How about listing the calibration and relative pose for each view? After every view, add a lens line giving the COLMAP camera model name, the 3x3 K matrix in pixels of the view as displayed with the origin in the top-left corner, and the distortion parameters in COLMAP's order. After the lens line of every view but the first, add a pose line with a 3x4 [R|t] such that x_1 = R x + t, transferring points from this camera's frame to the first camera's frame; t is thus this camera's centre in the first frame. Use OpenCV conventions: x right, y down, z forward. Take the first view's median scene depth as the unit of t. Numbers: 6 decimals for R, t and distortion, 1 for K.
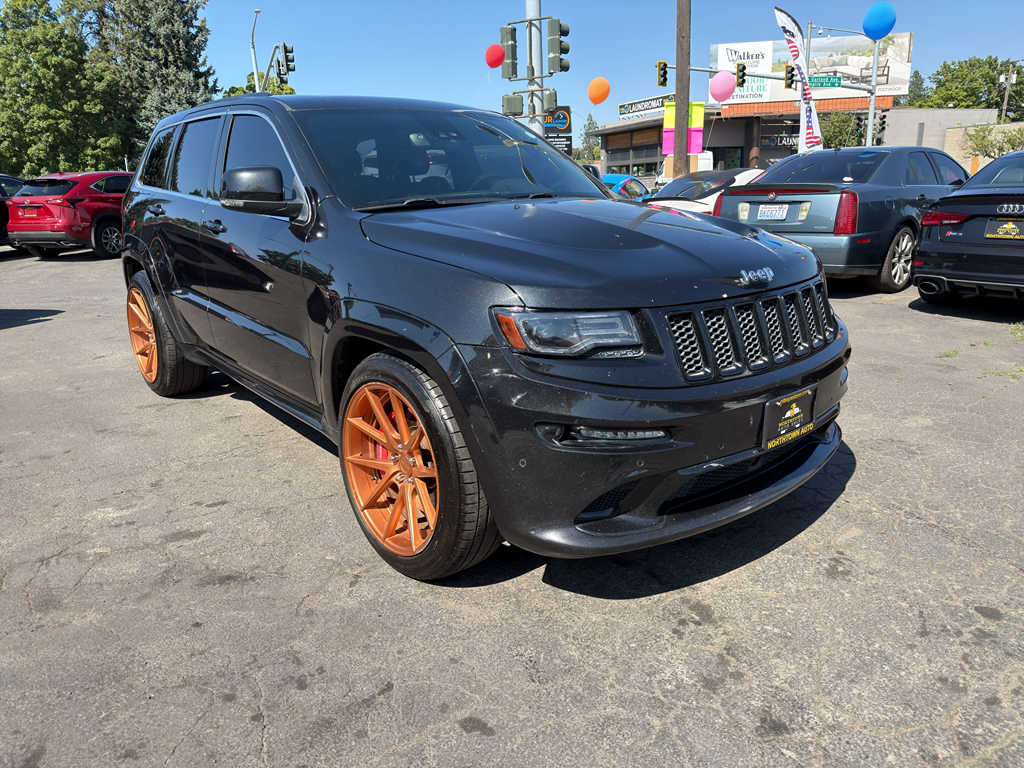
lens RADIAL K [[717.1, 0, 505.0], [0, 717.1, 385.4], [0, 0, 1]] dist [0.029769, -0.039624]
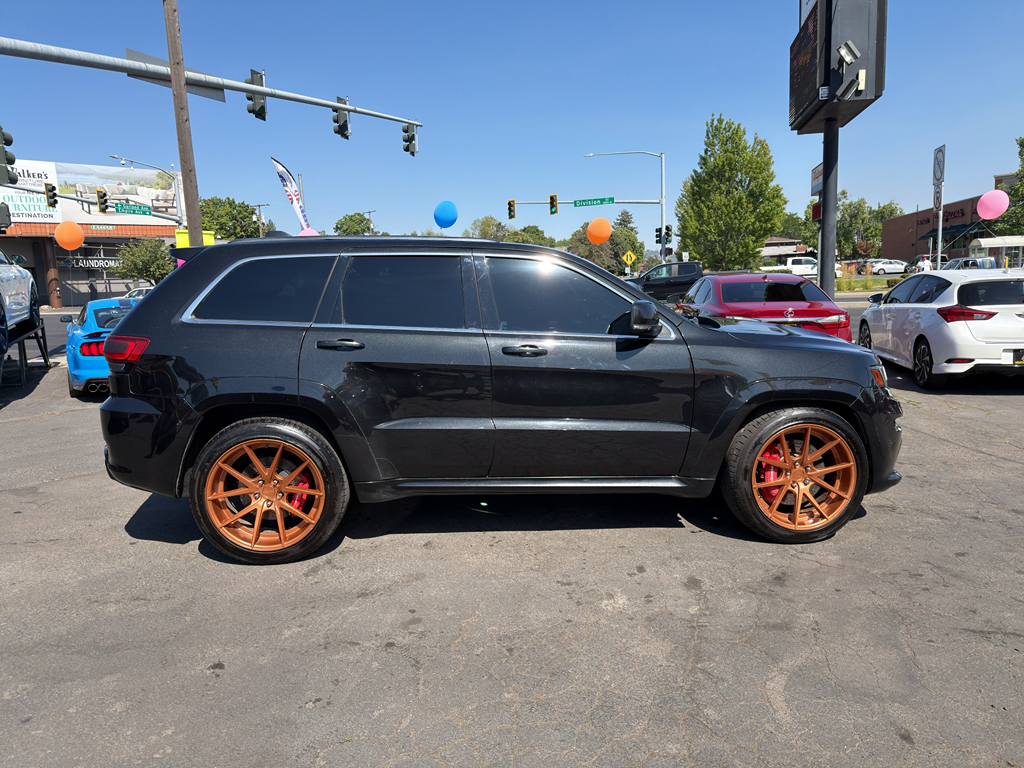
lens RADIAL K [[717.1, 0, 509.1], [0, 717.1, 389.2], [0, 0, 1]] dist [0.029769, -0.039624]
pose [[0.590220, -0.107790, 0.800013, -0.277989], [0.230507, 0.972286, -0.039059, -0.025641], [-0.773632, 0.207462, 0.598710, 0.073222]]
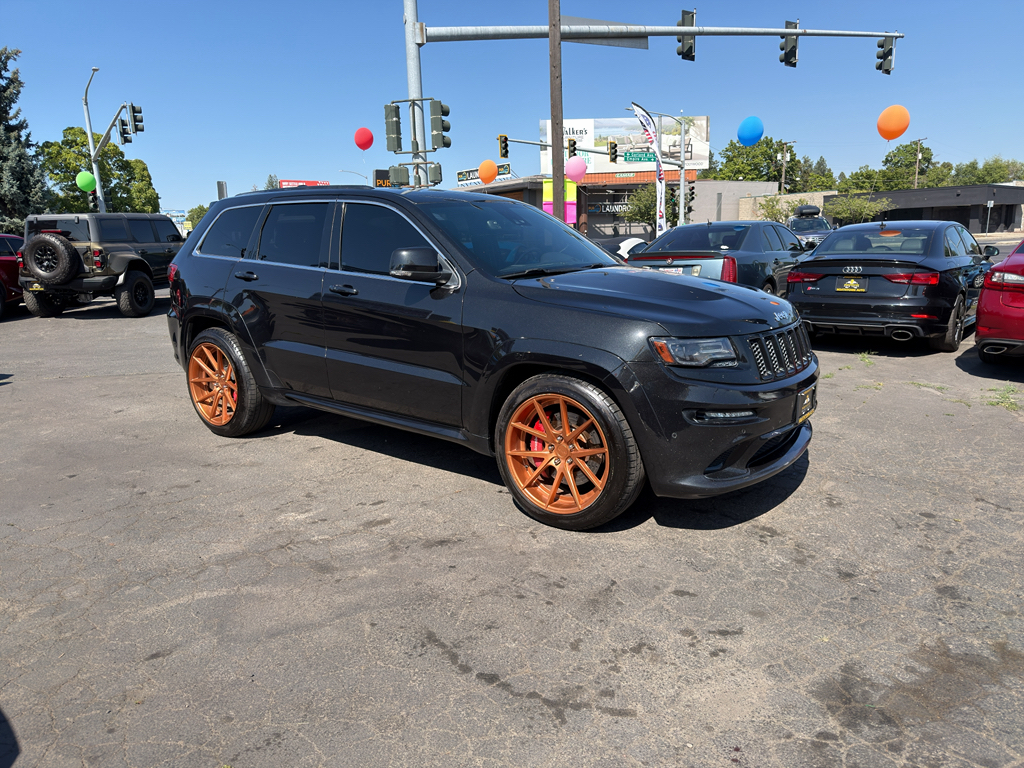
lens RADIAL K [[717.1, 0, 505.3], [0, 717.1, 386.0], [0, 0, 1]] dist [0.029769, -0.039624]
pose [[0.974523, -0.039959, 0.220699, -0.085383], [0.057048, 0.995800, -0.071603, 0.011579], [-0.216911, 0.082369, 0.972710, -0.057588]]
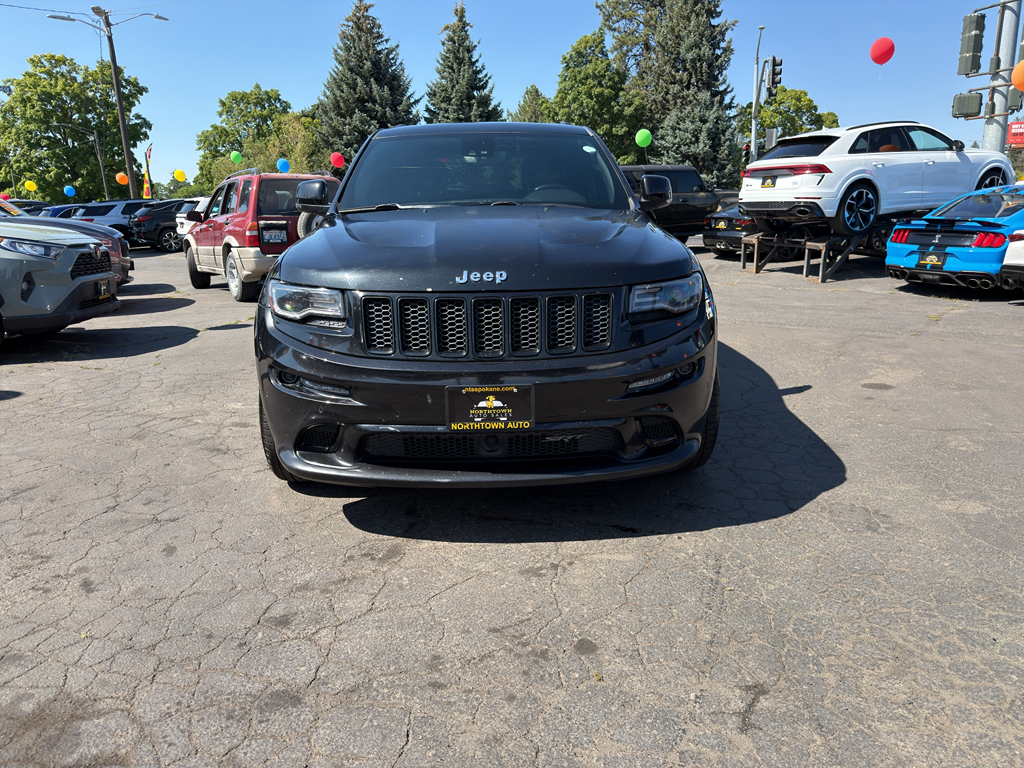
lens RADIAL K [[717.1, 0, 500.1], [0, 717.1, 376.2], [0, 0, 1]] dist [0.029769, -0.039624]
pose [[0.778213, 0.156614, -0.608159, 0.151003], [-0.173560, 0.984323, 0.031392, -0.005700], [0.603541, 0.081123, 0.793195, 0.021542]]
